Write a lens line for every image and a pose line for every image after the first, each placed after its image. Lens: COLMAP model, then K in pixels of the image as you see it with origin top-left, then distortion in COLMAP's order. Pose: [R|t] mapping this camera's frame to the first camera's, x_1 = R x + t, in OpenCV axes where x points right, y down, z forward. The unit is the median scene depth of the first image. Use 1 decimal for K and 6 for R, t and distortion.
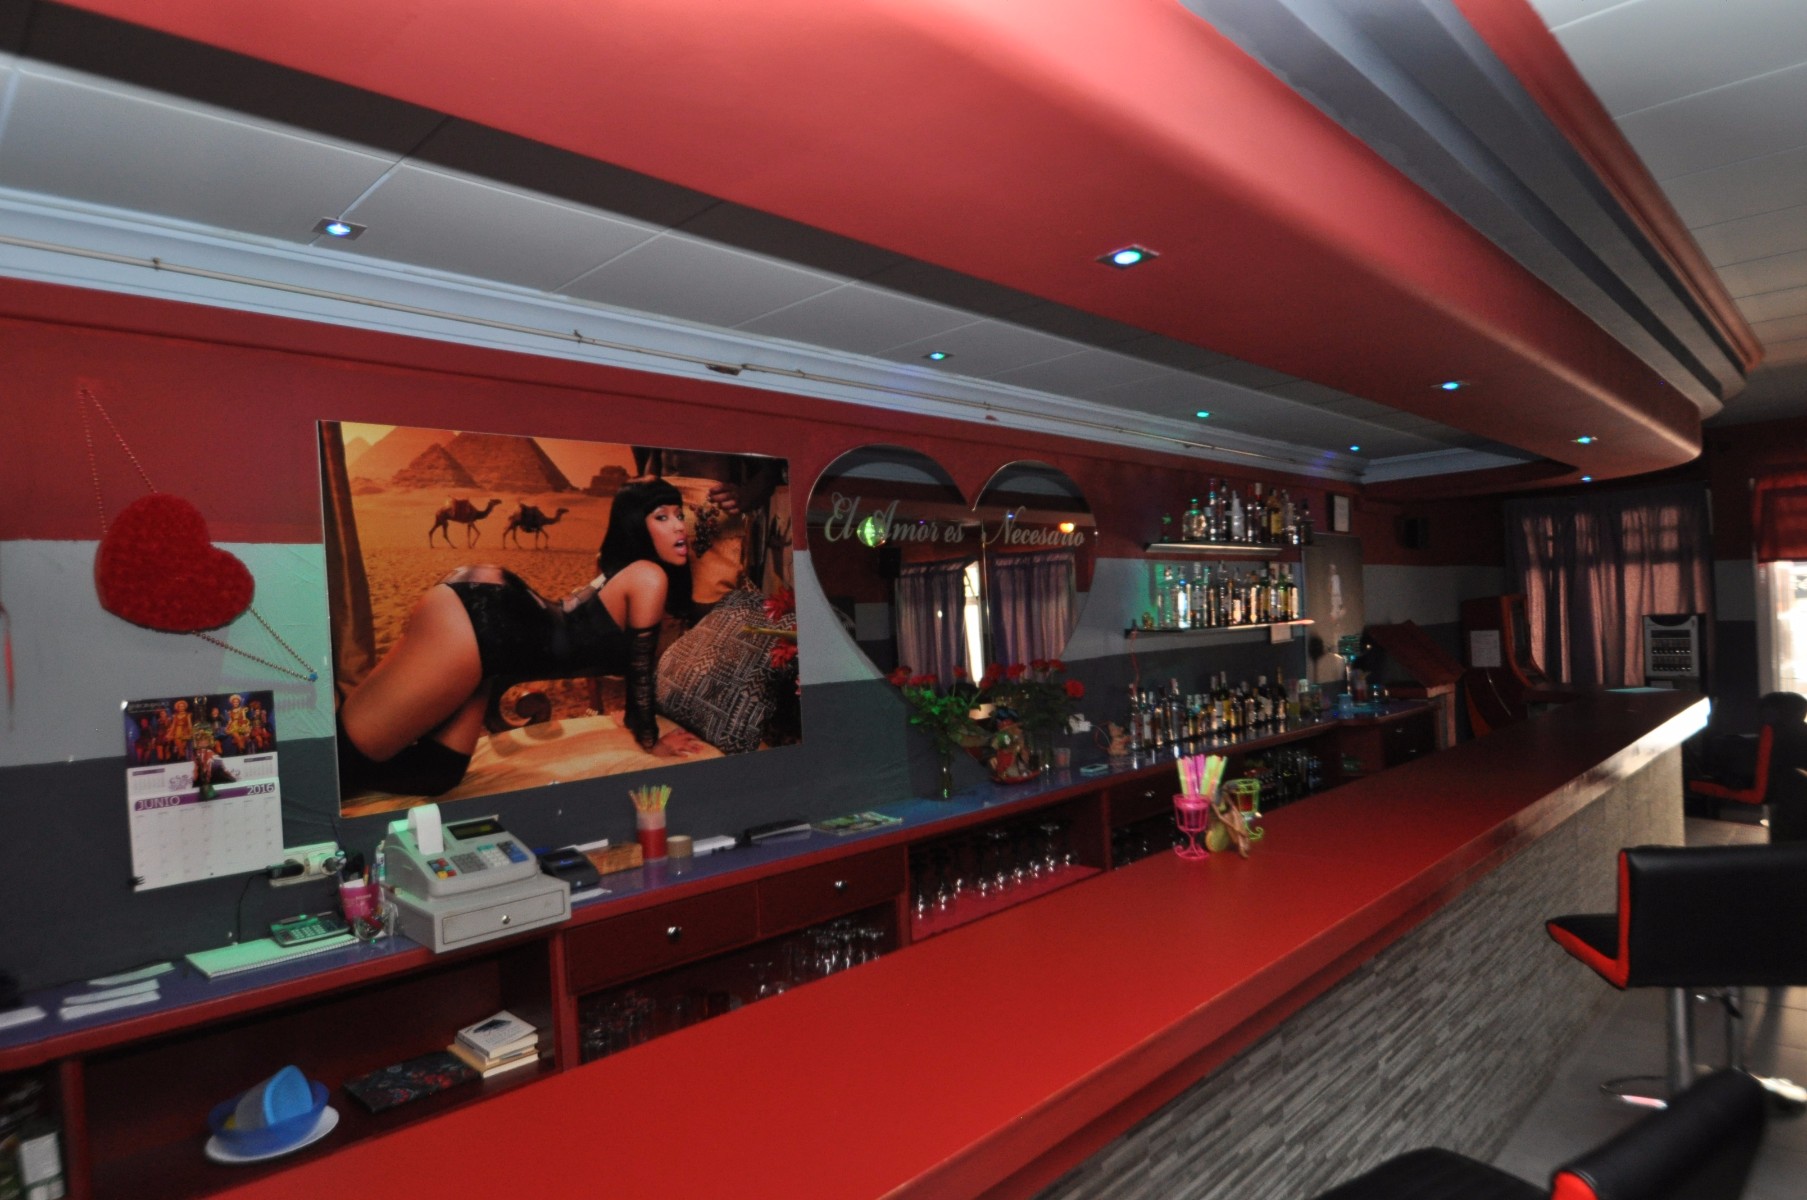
lens RADIAL K [[1042.8, 0, 908.5], [0, 1042.8, 633.4], [0, 0, 1]] dist [-0.008972, -0.001337]
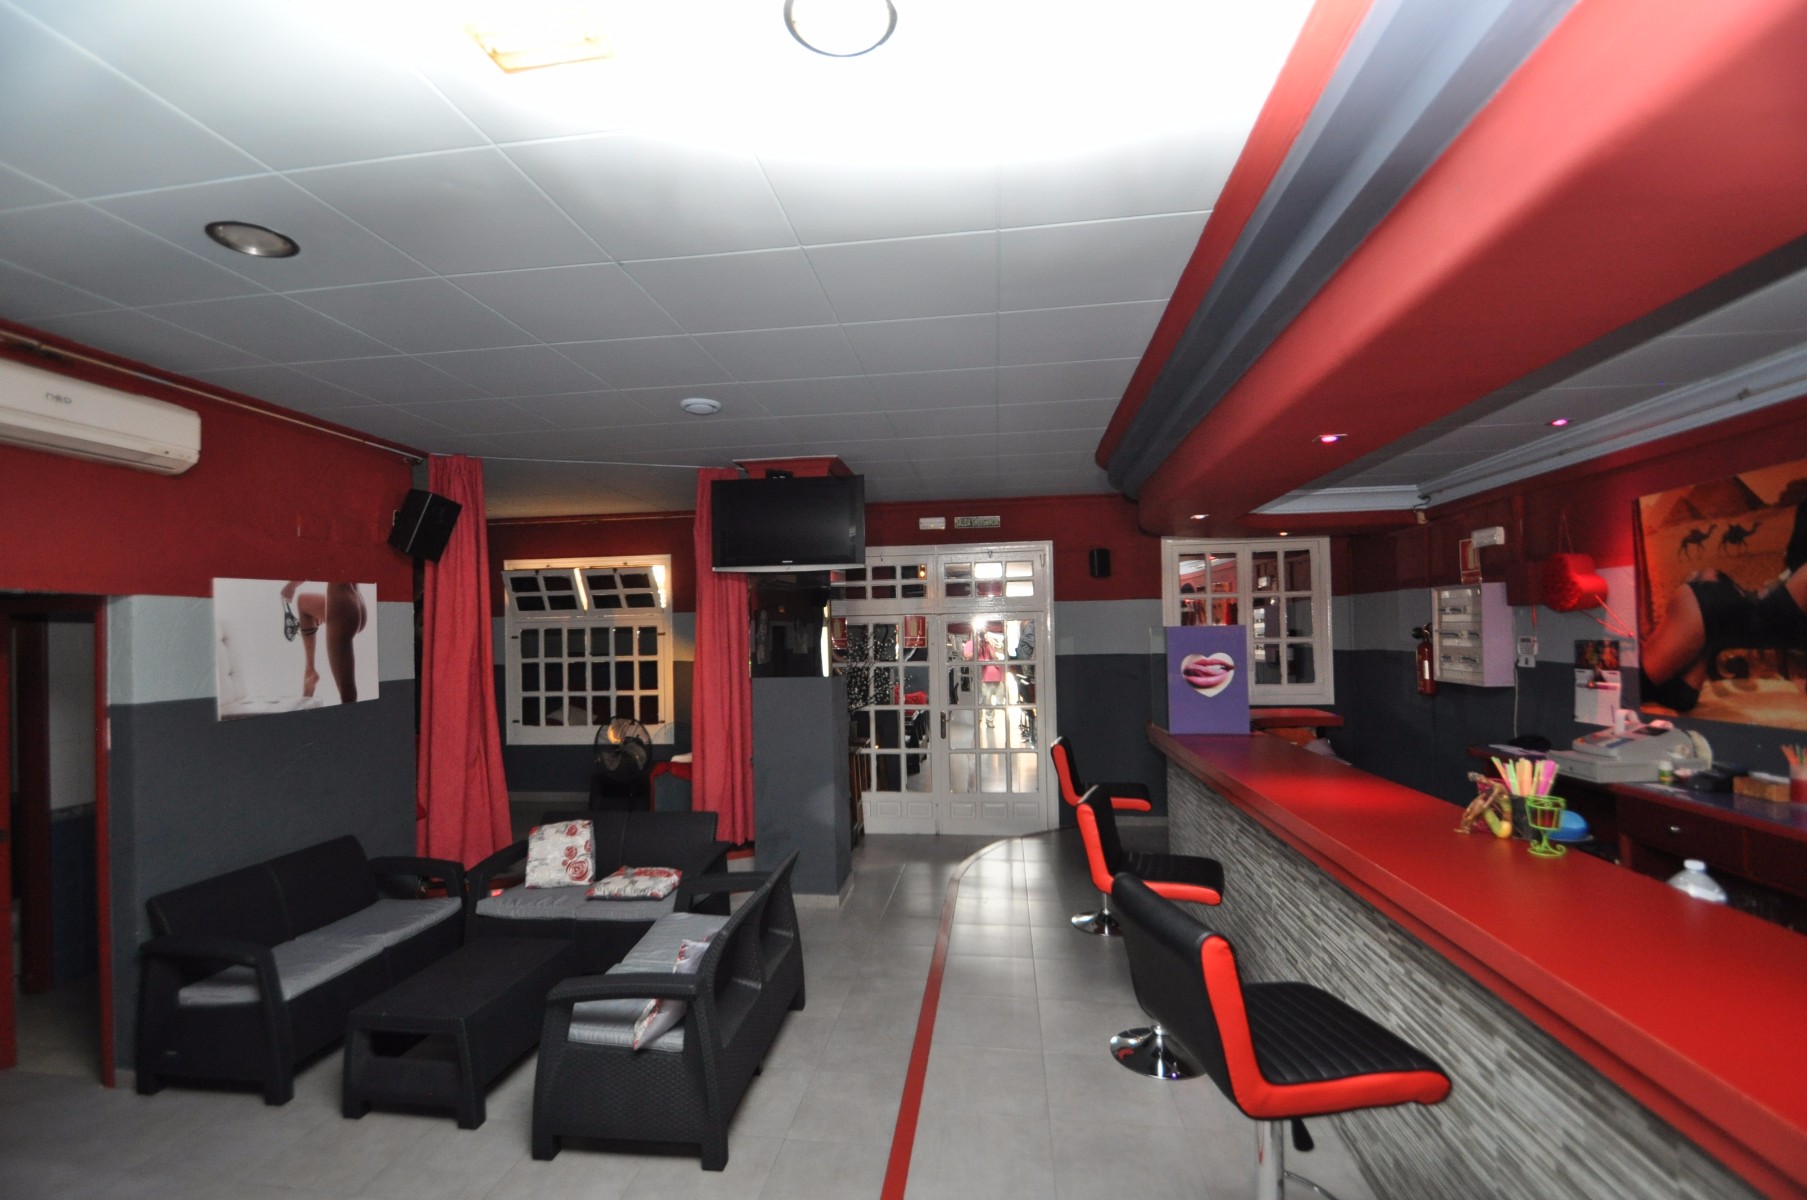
lens RADIAL K [[811.4, 0, 894.3], [0, 811.4, 623.5], [0, 0, 1]] dist [-0.000142, -0.000422]
pose [[-0.804048, 0.058976, -0.591632, 1.266091], [0.057272, 0.998124, 0.021661, -0.081291], [0.591799, -0.016467, -0.805917, 1.261523]]
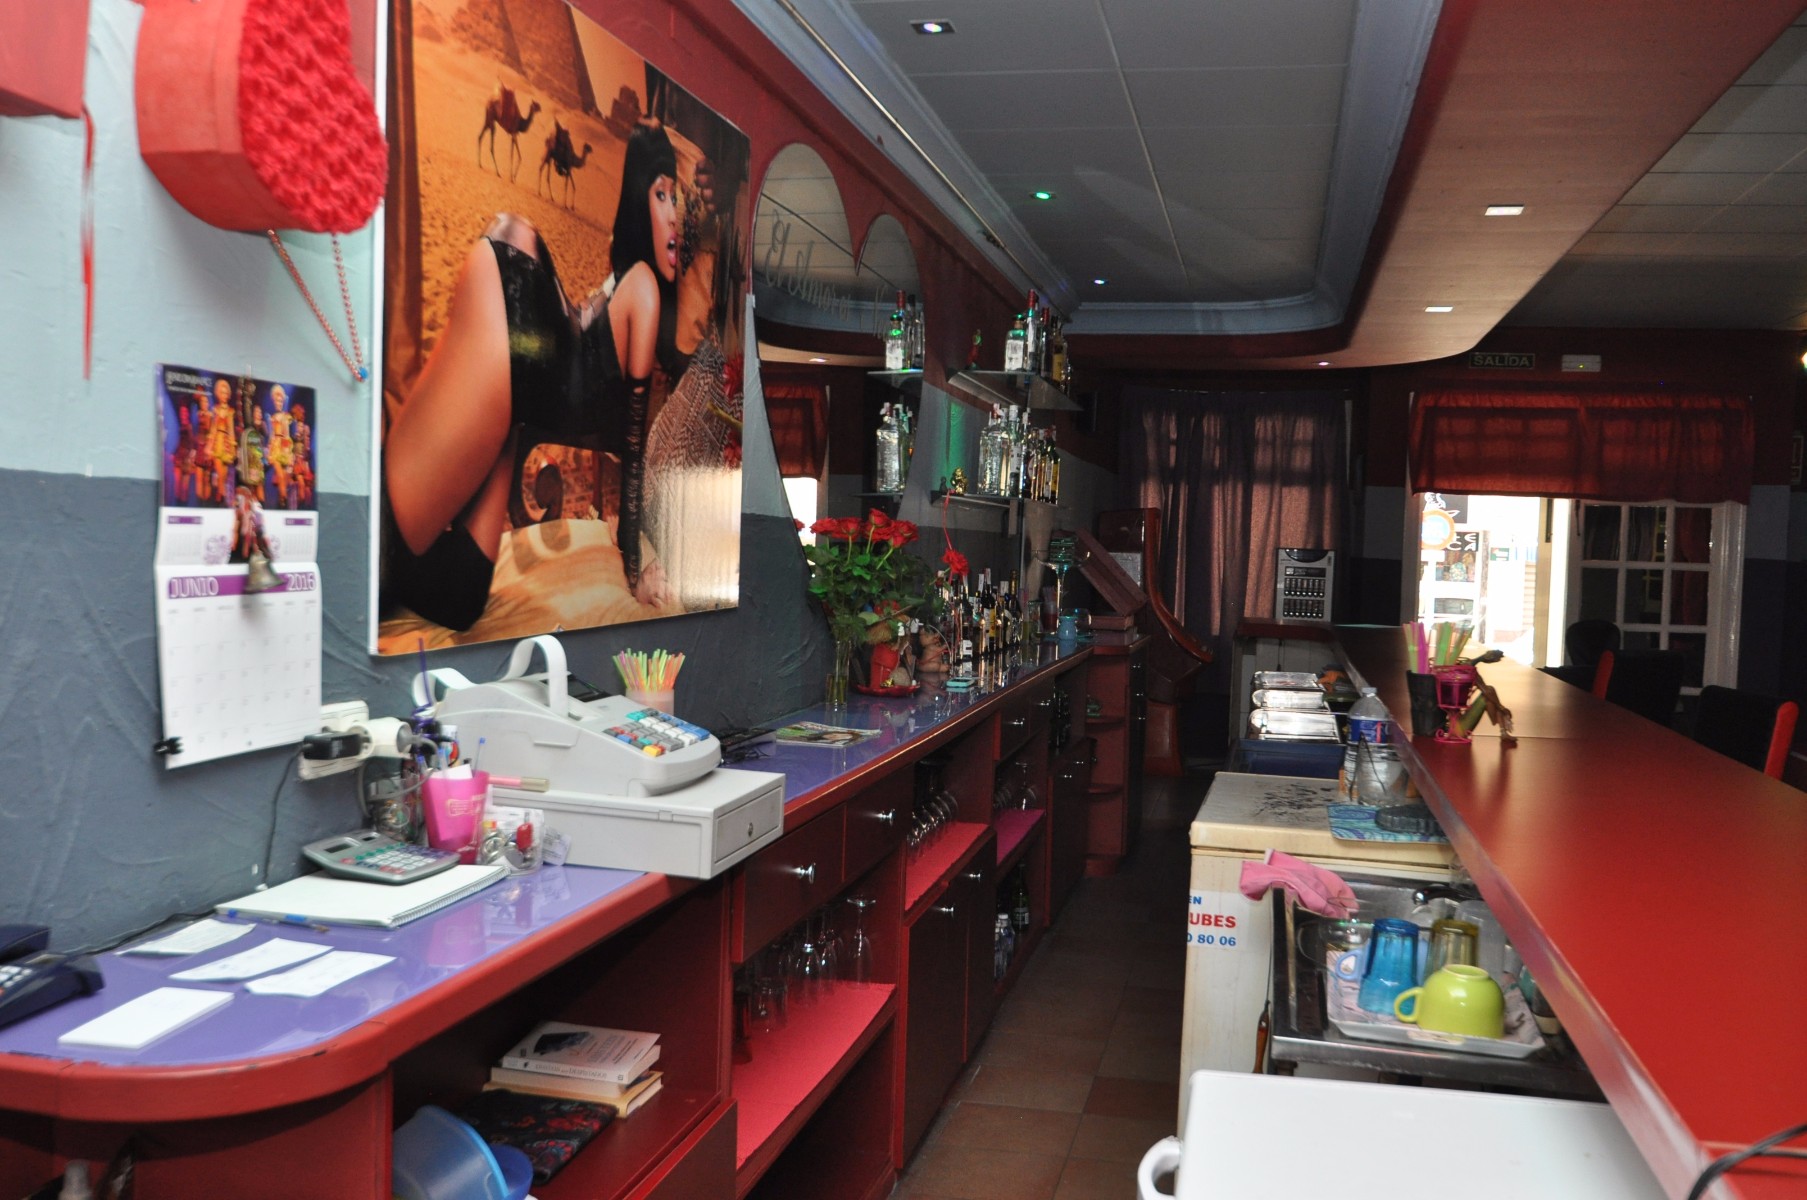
lens RADIAL K [[1674.2, 0, 903.5], [0, 1674.2, 600.0], [0, 0, 1]] dist [-0.011934, -0.001960]
pose [[0.847468, 0.052127, 0.528280, -0.695347], [-0.062806, 0.998023, 0.002276, 0.120186], [-0.527117, -0.035108, 0.849067, 0.146511]]
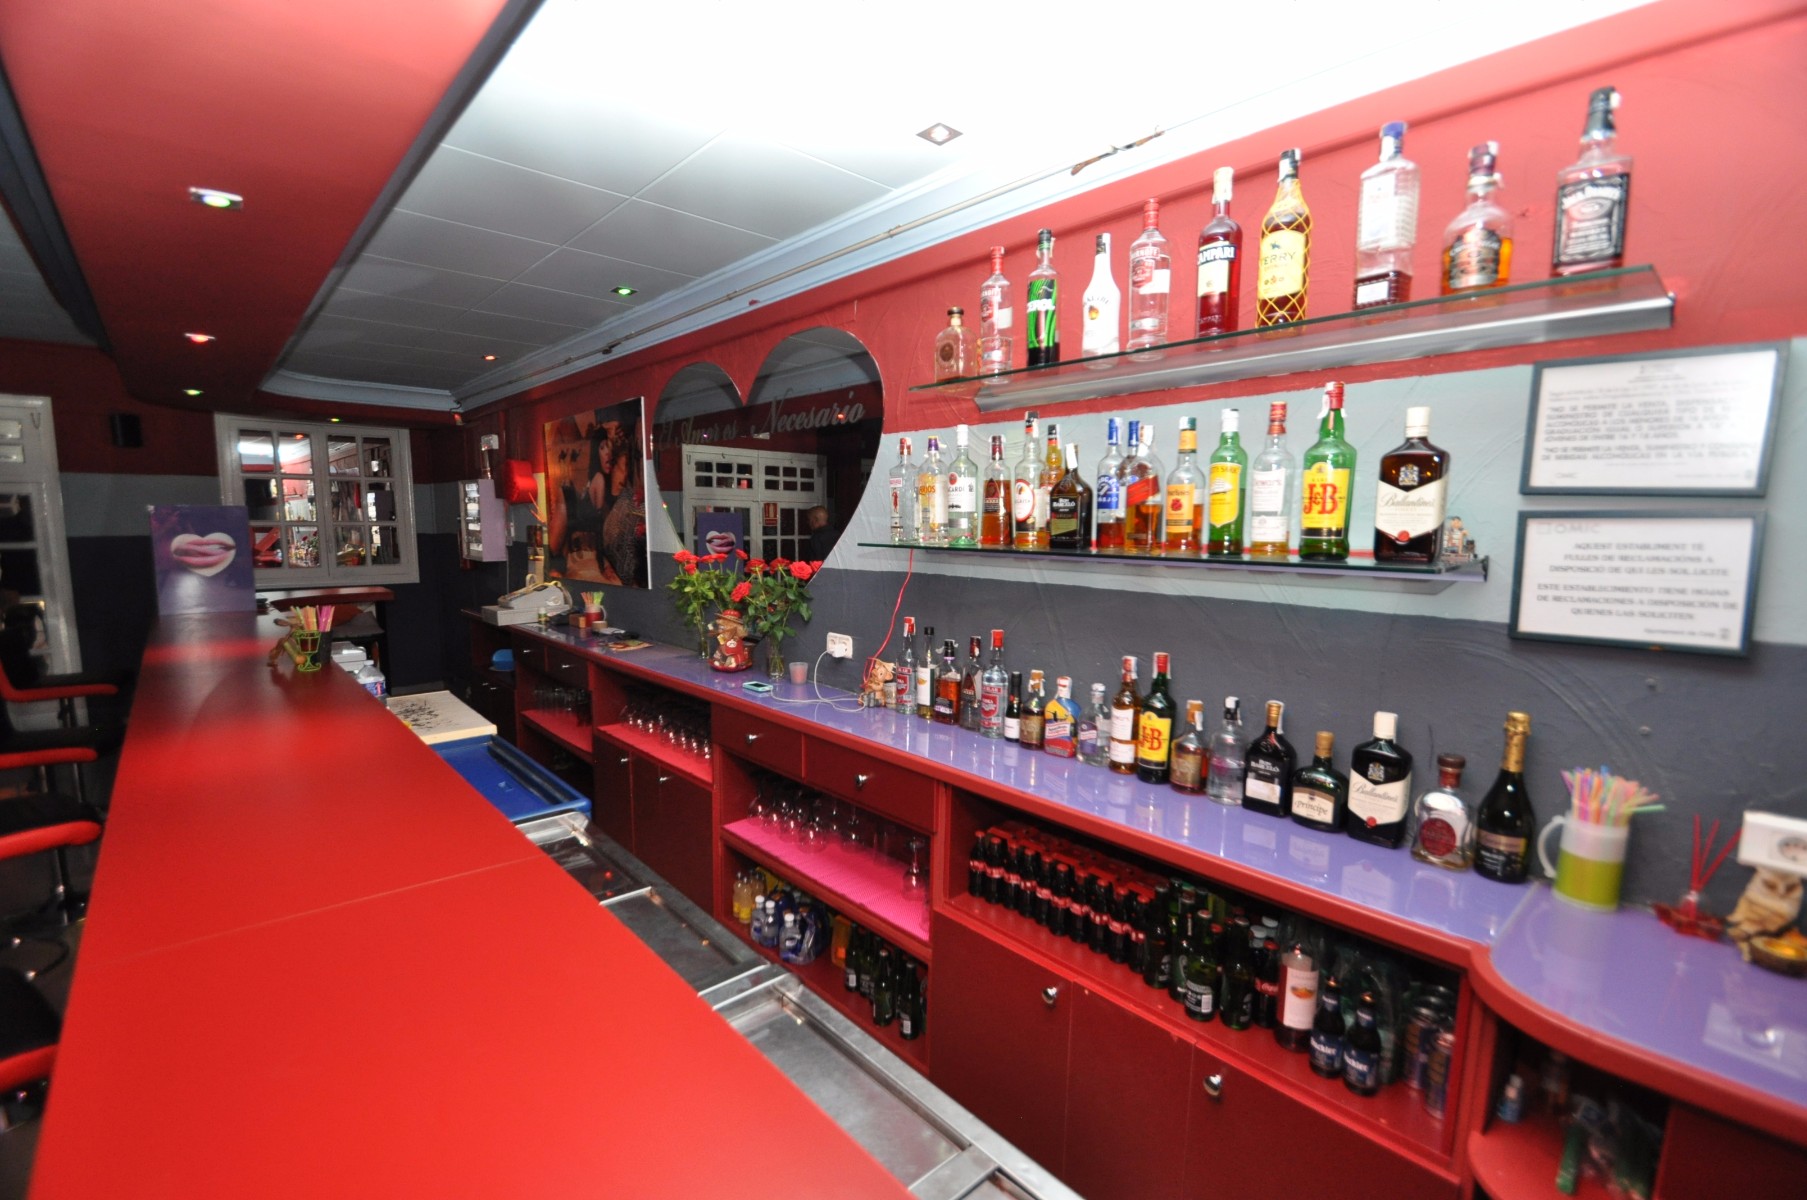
lens RADIAL K [[811.4, 0, 894.3], [0, 811.4, 623.5], [0, 0, 1]] dist [-0.000142, -0.000422]
pose [[-0.073906, 0.176057, -0.981602, 1.340109], [-0.010566, 0.984100, 0.177300, -0.075939], [0.997209, 0.023475, -0.070871, 1.858527]]
